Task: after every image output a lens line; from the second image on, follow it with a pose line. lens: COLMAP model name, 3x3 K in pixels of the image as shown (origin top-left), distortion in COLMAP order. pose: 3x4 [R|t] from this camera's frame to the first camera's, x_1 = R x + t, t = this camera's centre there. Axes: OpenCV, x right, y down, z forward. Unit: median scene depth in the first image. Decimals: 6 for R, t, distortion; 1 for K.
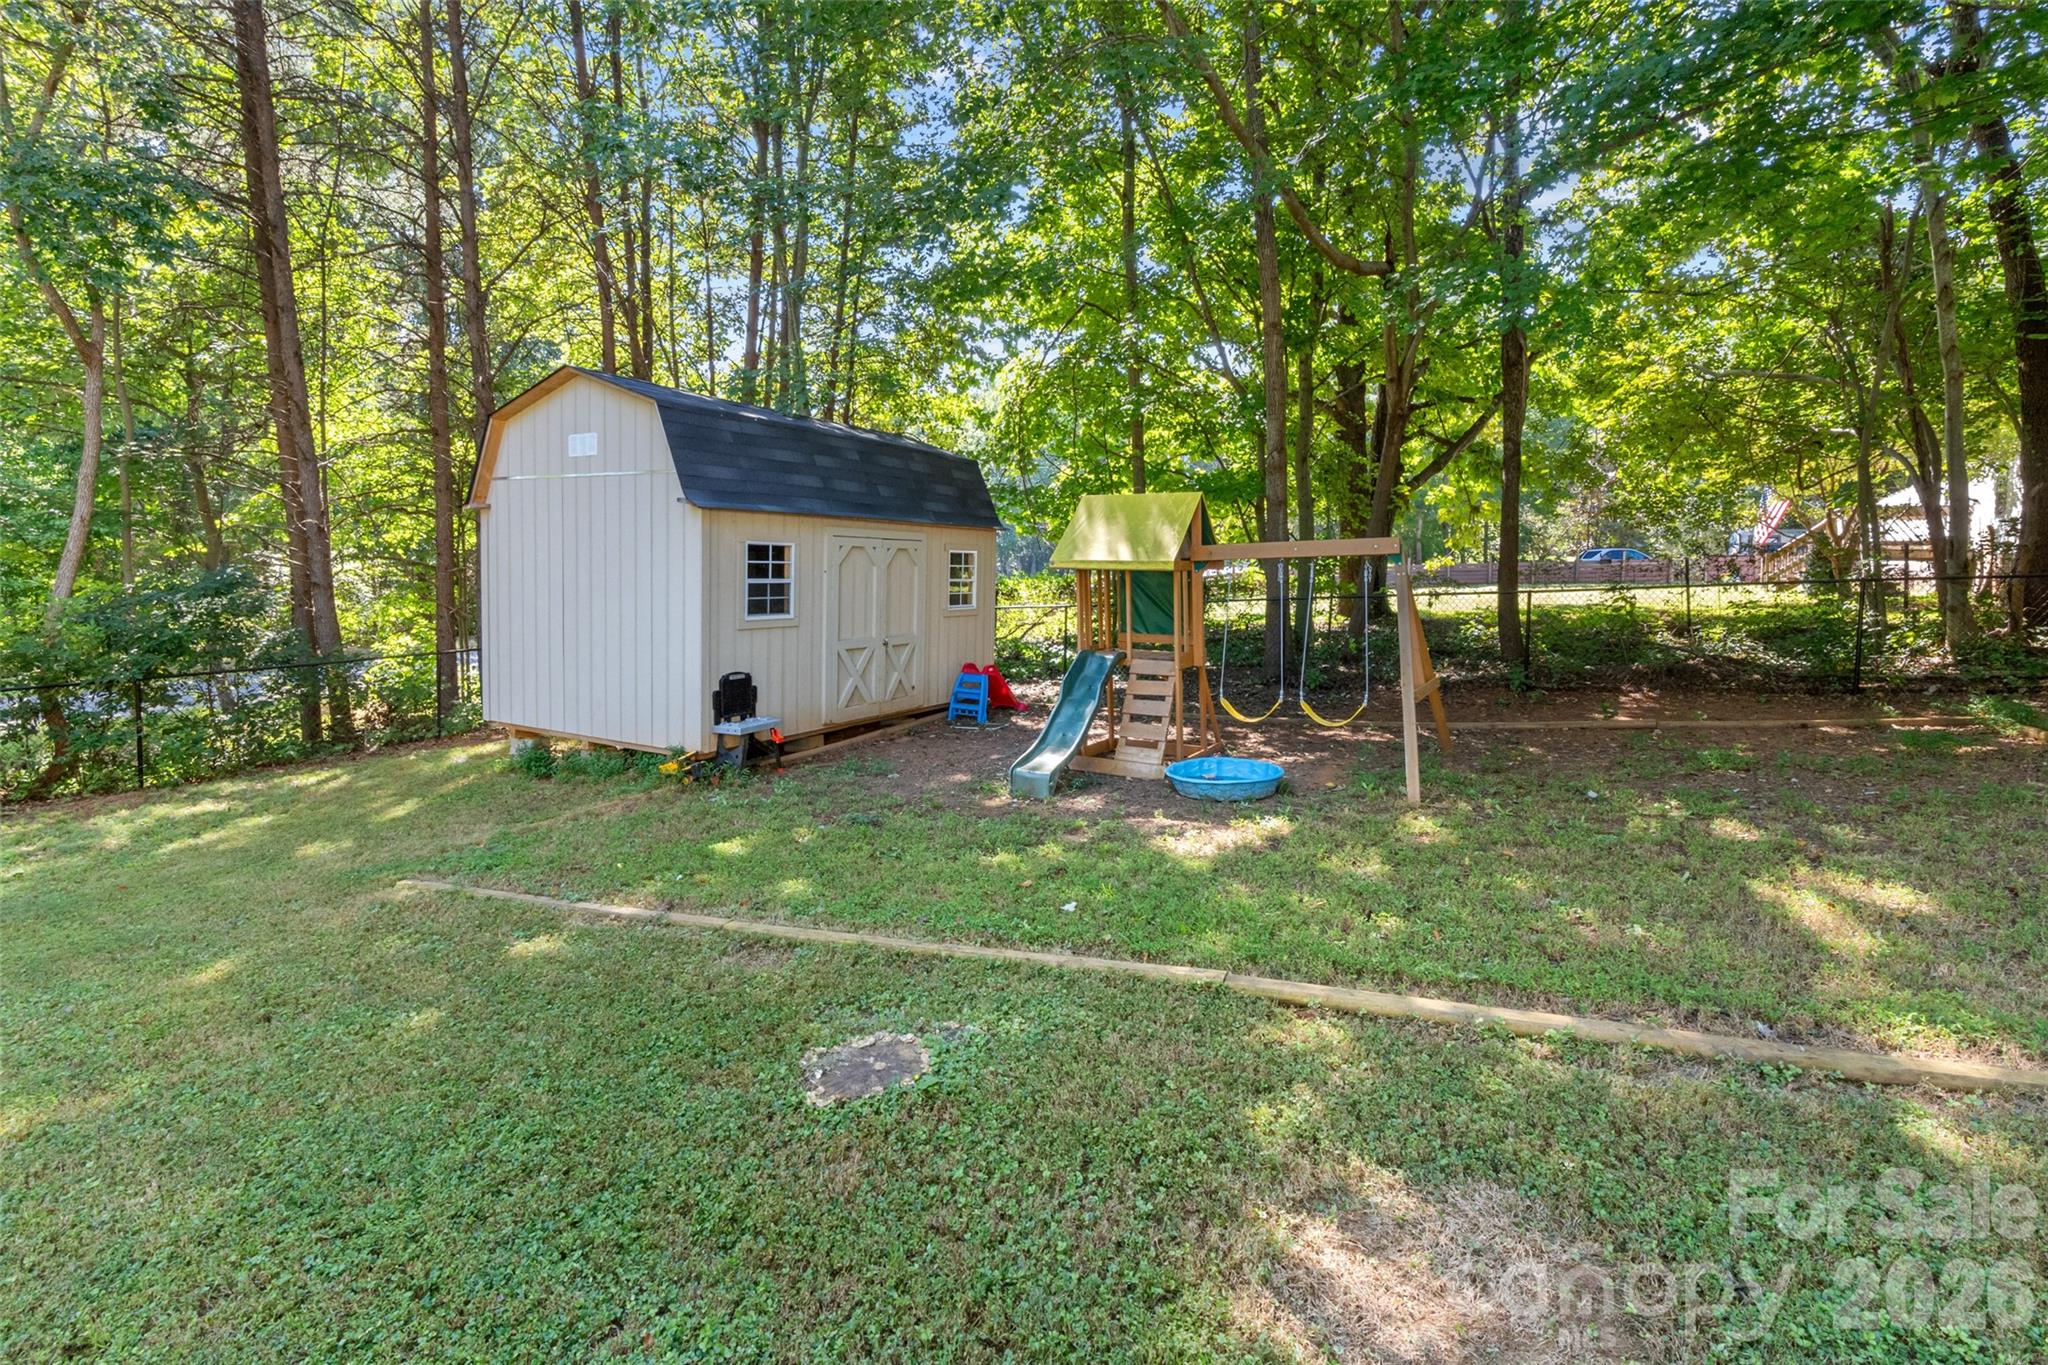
lens RADIAL K [[988.4, 0, 1026.5], [0, 988.4, 592.0], [0, 0, 1]] dist [0.002182, -0.000074]
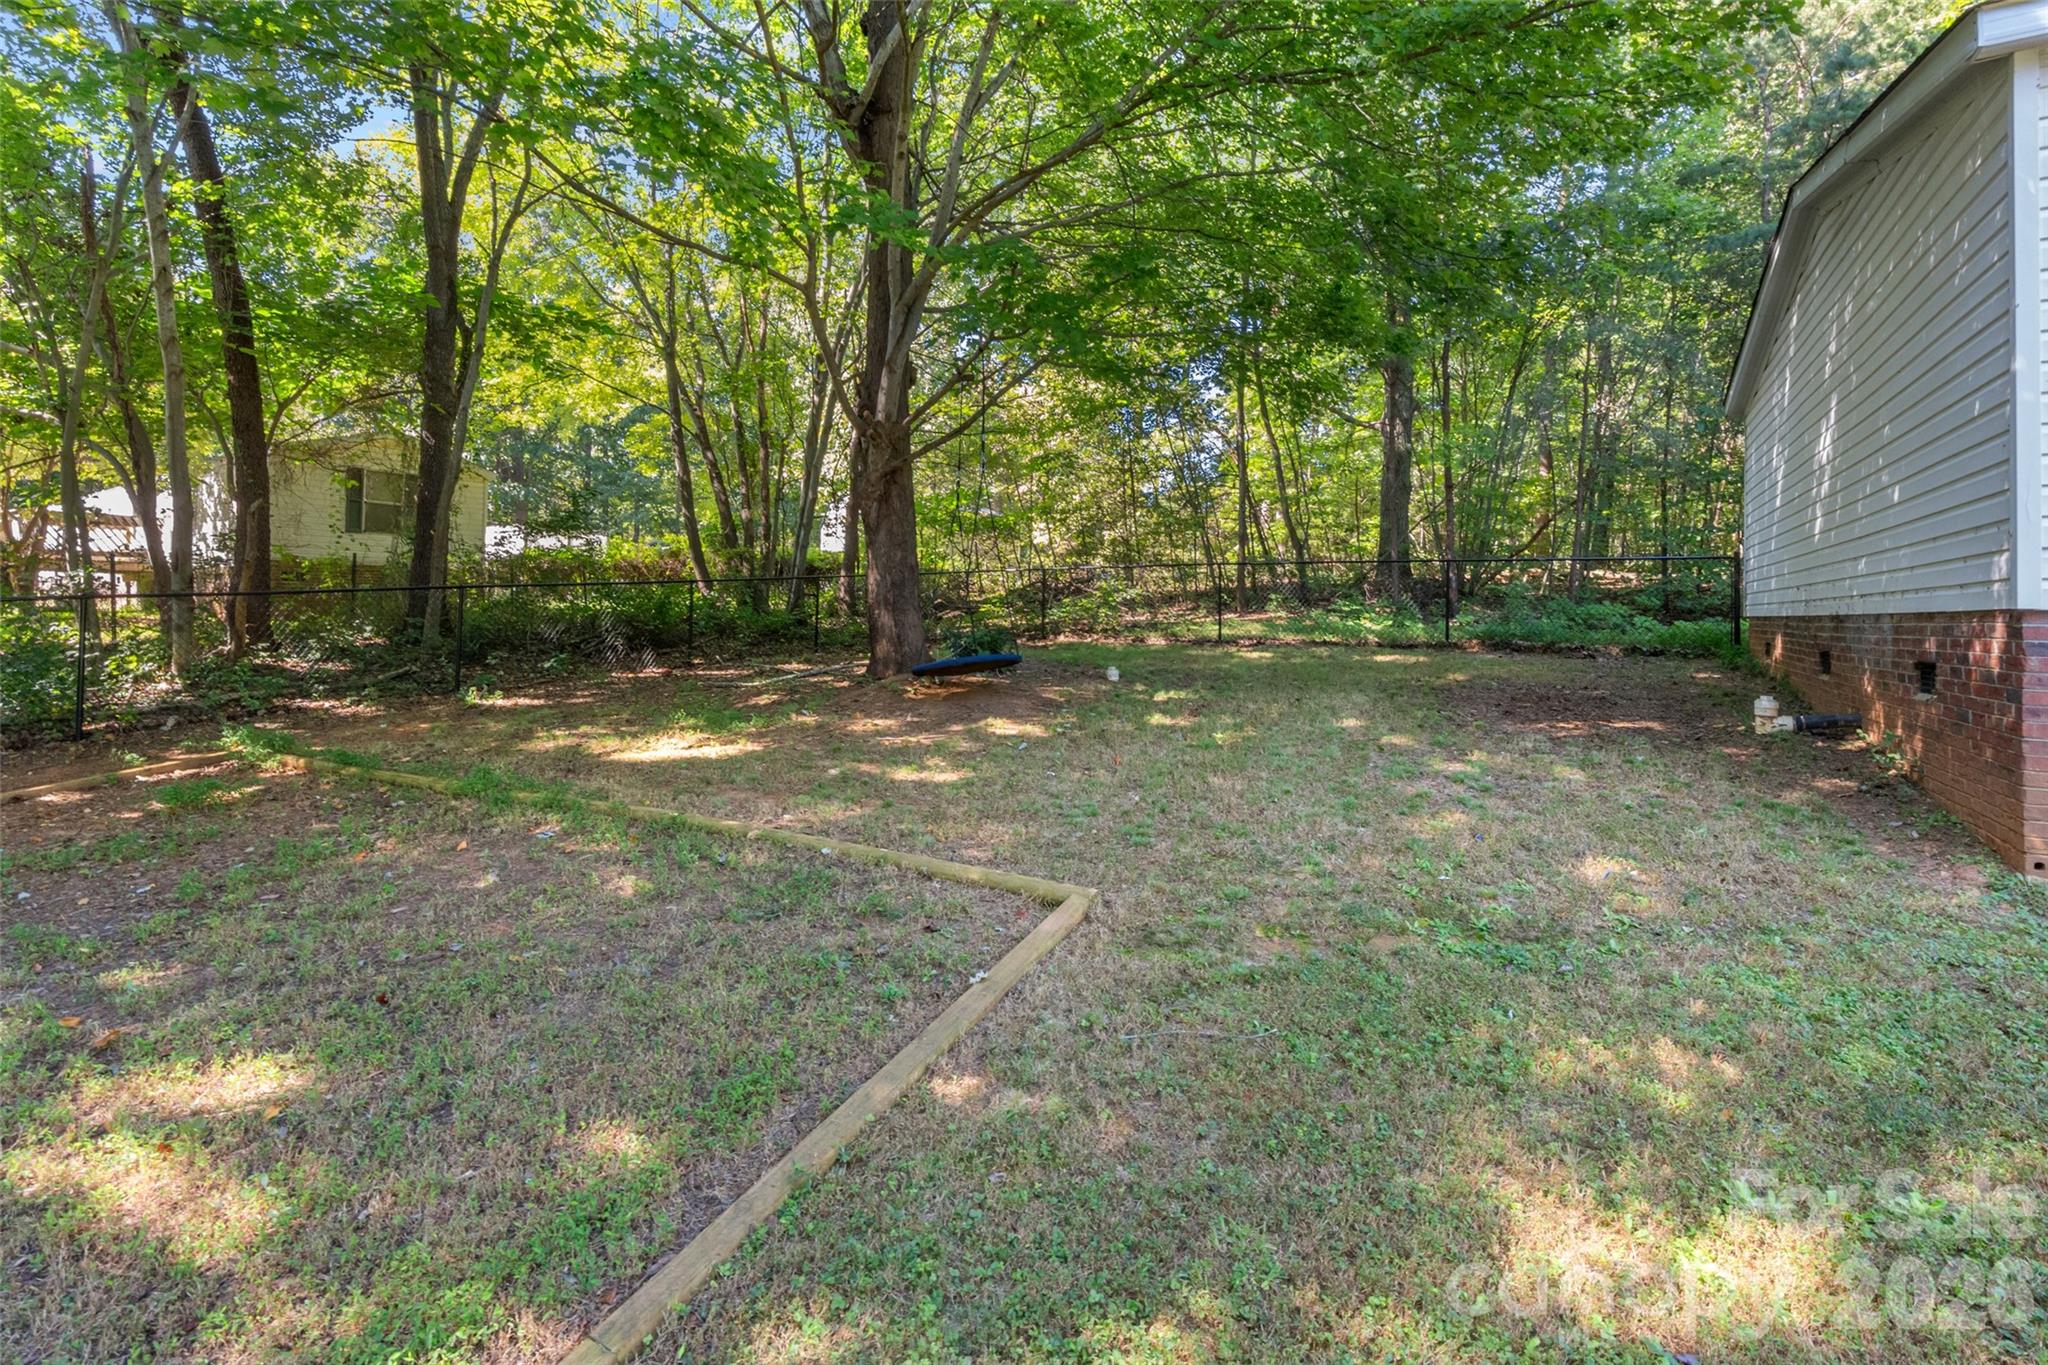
lens RADIAL K [[988.4, 0, 1026.5], [0, 988.4, 592.0], [0, 0, 1]] dist [0.002182, -0.000074]
pose [[0.079017, 0.006209, 0.996854, 0.107586], [0.005858, 0.999960, -0.006692, -0.006351], [-0.996856, 0.006369, 0.078977, 0.182962]]
